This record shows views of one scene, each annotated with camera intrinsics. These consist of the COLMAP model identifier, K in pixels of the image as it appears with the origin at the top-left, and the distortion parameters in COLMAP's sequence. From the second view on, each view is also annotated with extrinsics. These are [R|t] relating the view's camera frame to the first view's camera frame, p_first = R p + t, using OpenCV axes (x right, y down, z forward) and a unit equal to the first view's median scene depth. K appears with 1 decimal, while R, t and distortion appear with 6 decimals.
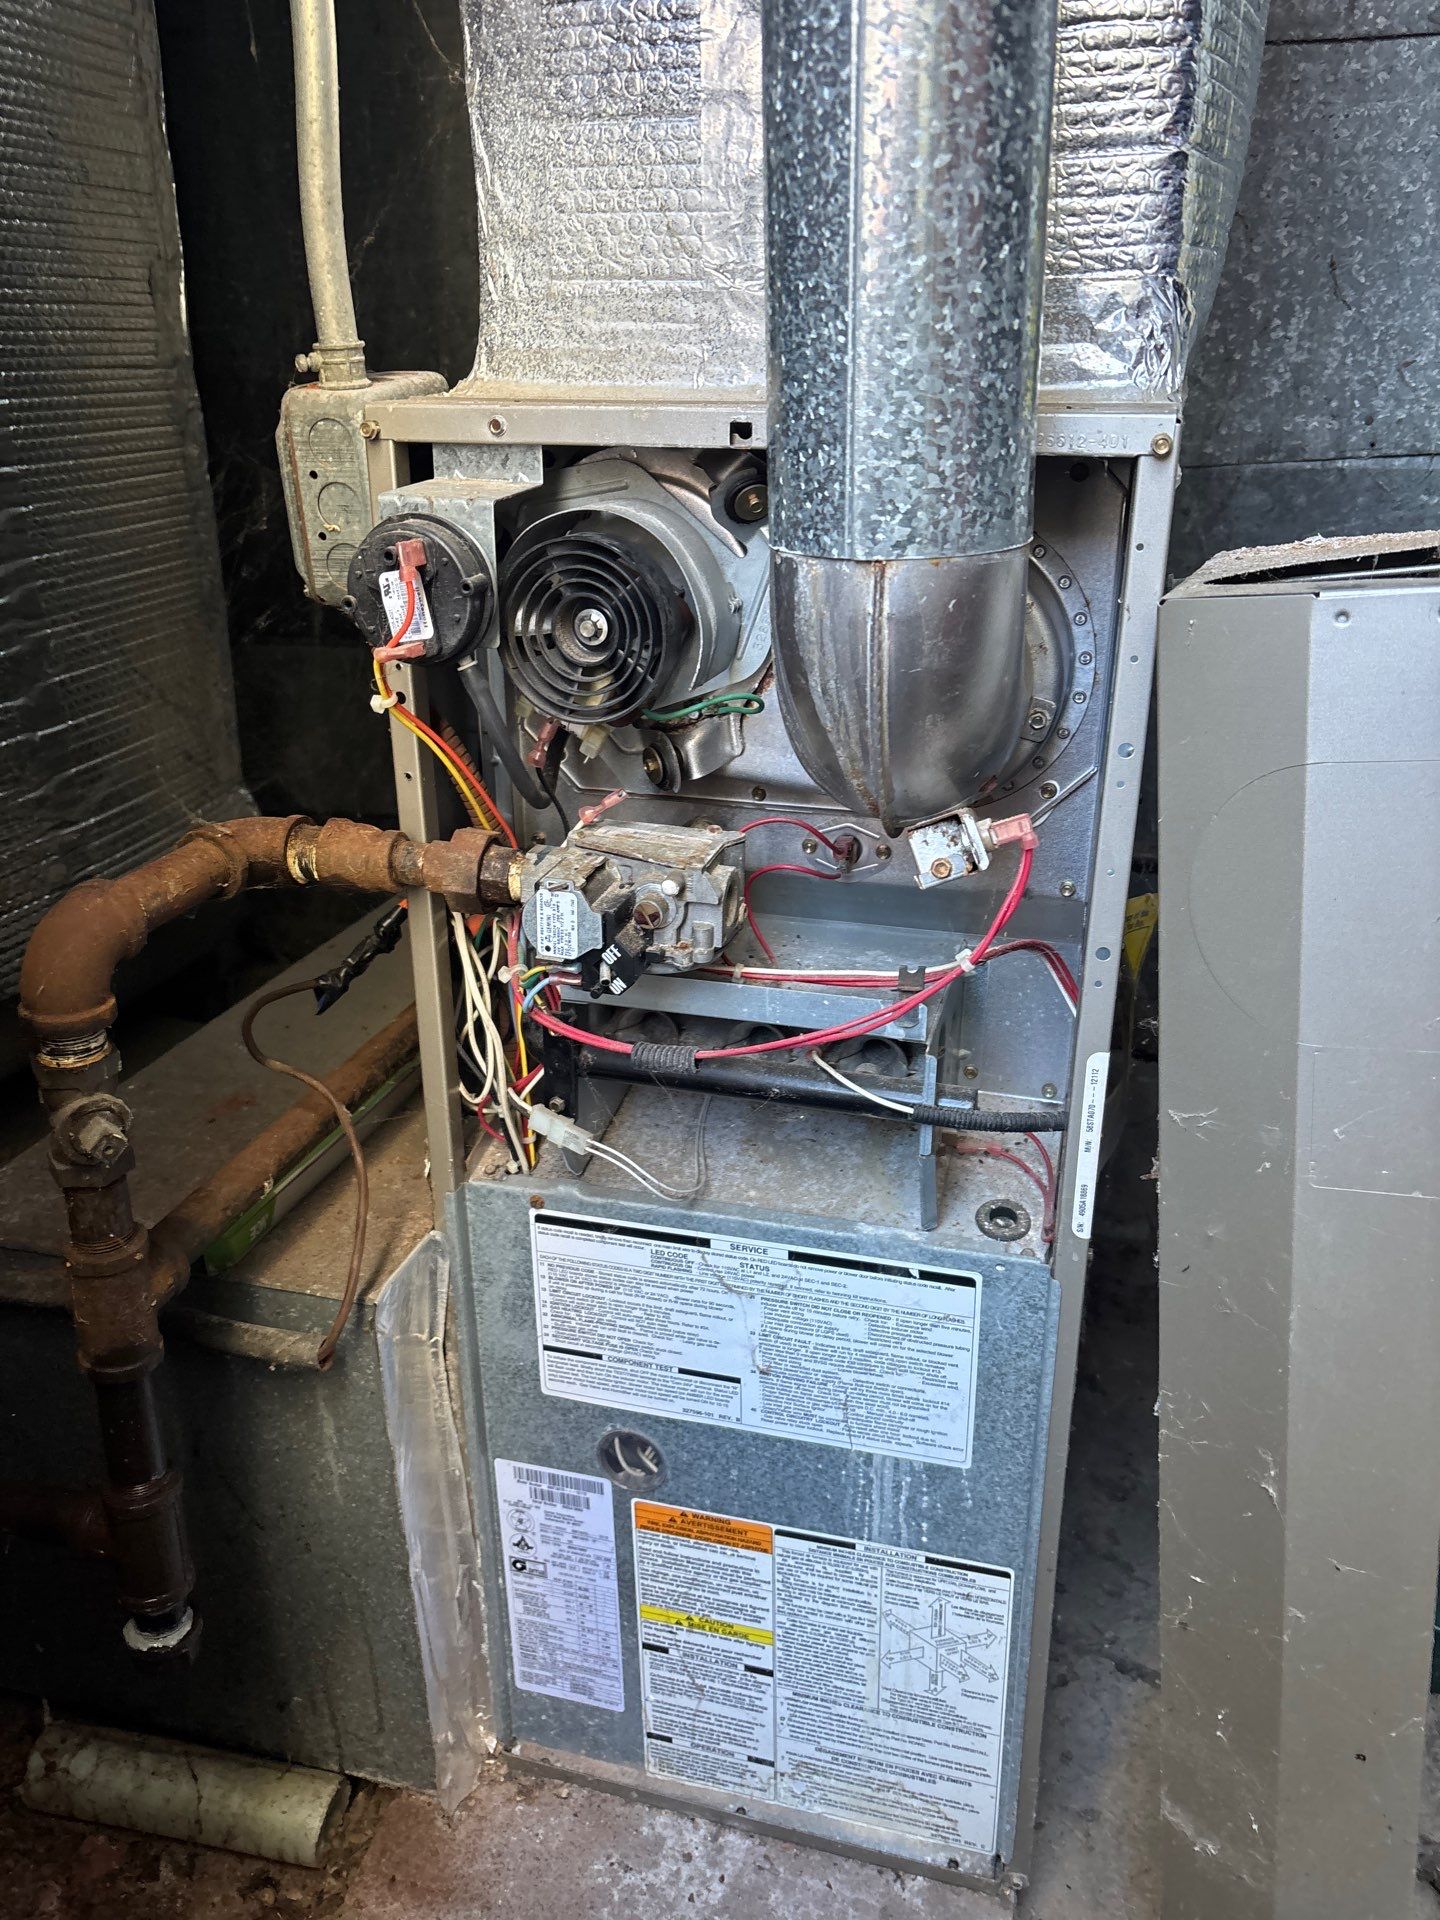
lens RADIAL K [[1471.2, 0, 720.0], [0, 1471.2, 960.0], [0, 0, 1]] dist [0.063685, -0.115366]
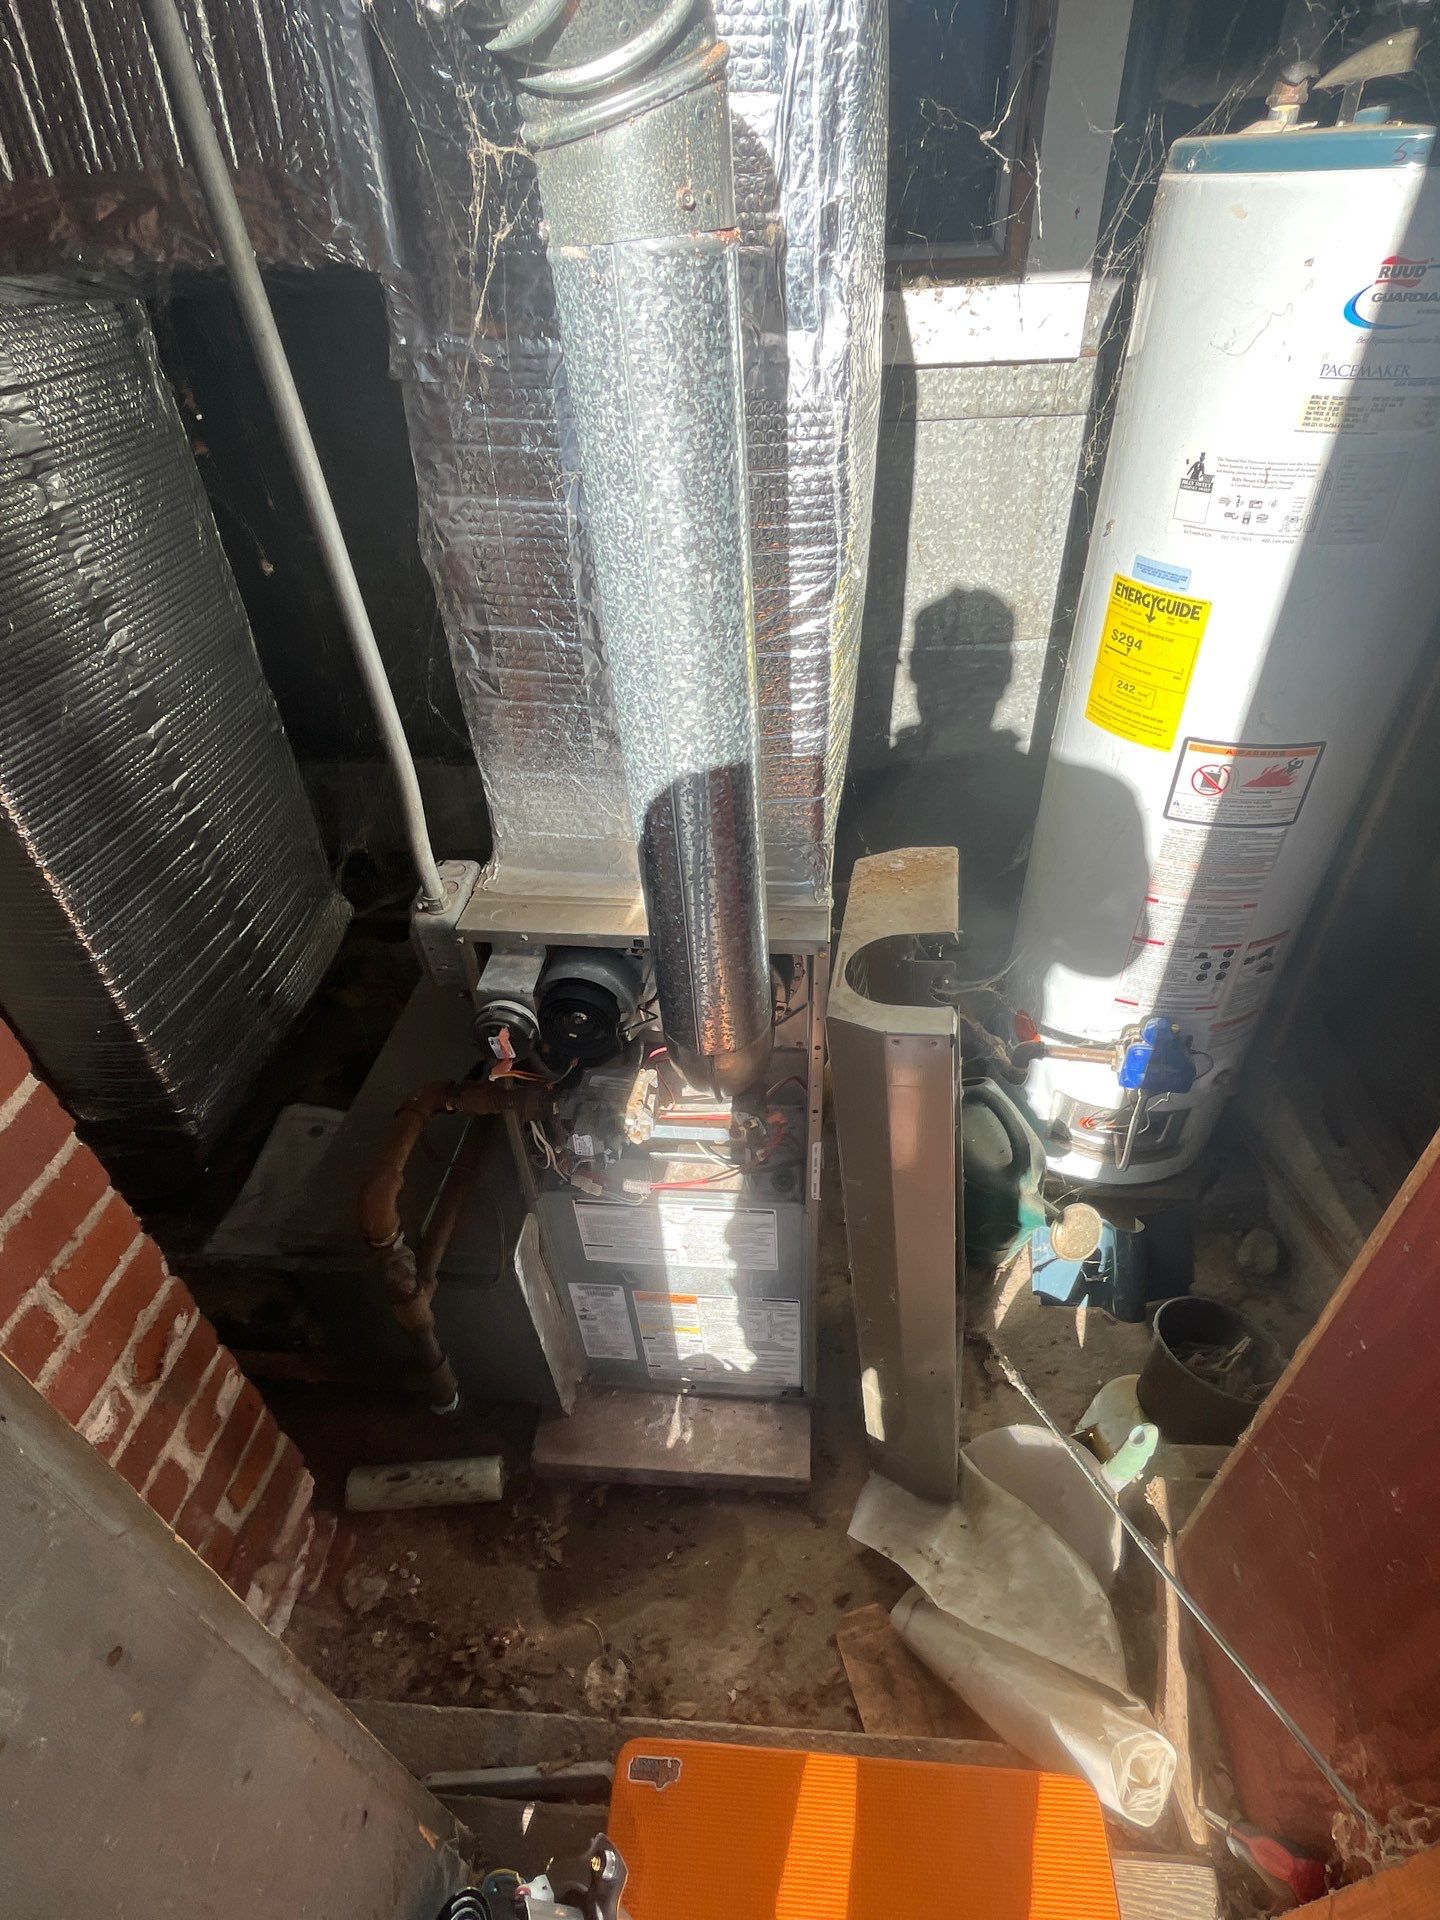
lens RADIAL K [[960.8, 0, 720.0], [0, 960.8, 960.0], [0, 0, 1]] dist [0.000806, 0.000099]
pose [[0.984499, -0.137251, 0.109200, -0.018773], [0.102992, 0.956348, 0.273480, -0.517476], [-0.141968, -0.257994, 0.955659, -0.295905]]
